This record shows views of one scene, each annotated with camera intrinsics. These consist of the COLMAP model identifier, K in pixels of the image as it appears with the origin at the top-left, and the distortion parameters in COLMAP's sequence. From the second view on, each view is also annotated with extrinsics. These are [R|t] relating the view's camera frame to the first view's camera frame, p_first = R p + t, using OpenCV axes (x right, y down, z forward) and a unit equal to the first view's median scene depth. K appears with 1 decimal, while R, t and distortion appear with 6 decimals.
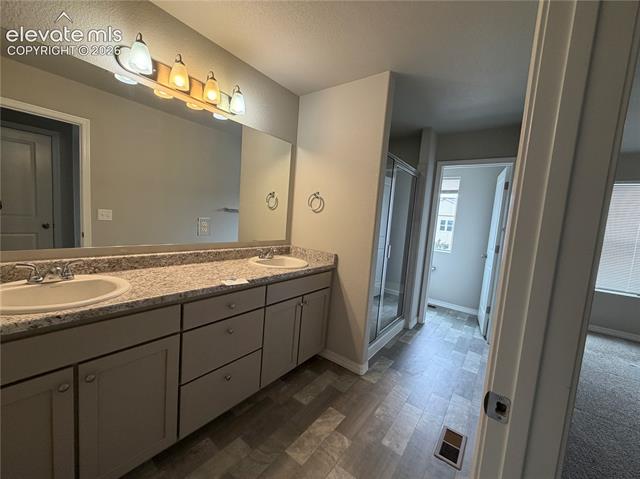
lens RADIAL K [[254.3, 0, 317.8], [0, 254.3, 240.3], [0, 0, 1]] dist [0.001413, -0.000256]
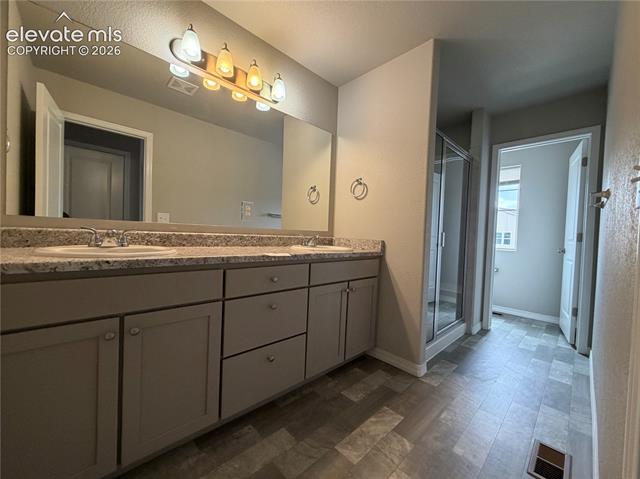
lens RADIAL K [[254.3, 0, 318.4], [0, 254.3, 240.2], [0, 0, 1]] dist [0.001413, -0.000256]
pose [[0.986829, -0.034992, -0.157937, -0.016720], [0.022143, 0.996354, -0.082388, 0.152579], [0.160244, 0.077806, 0.984006, 0.066026]]
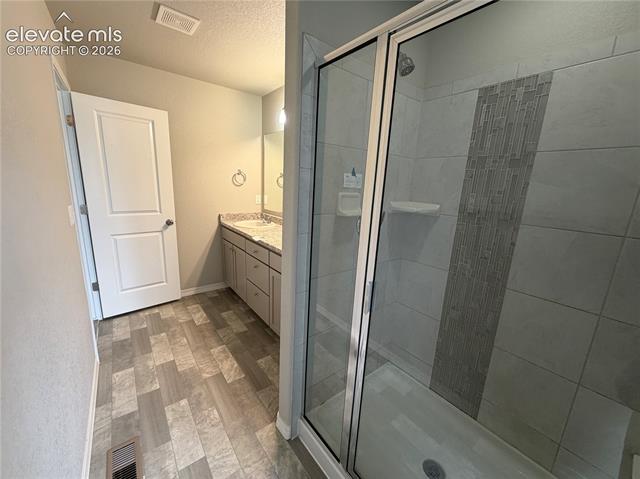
lens RADIAL K [[254.3, 0, 318.7], [0, 254.3, 240.2], [0, 0, 1]] dist [0.001413, -0.000256]
pose [[-0.257539, 0.116680, -0.959197, 0.897085], [-0.157004, 0.974438, 0.160688, -0.115892], [0.953427, 0.191982, -0.232637, 1.389329]]
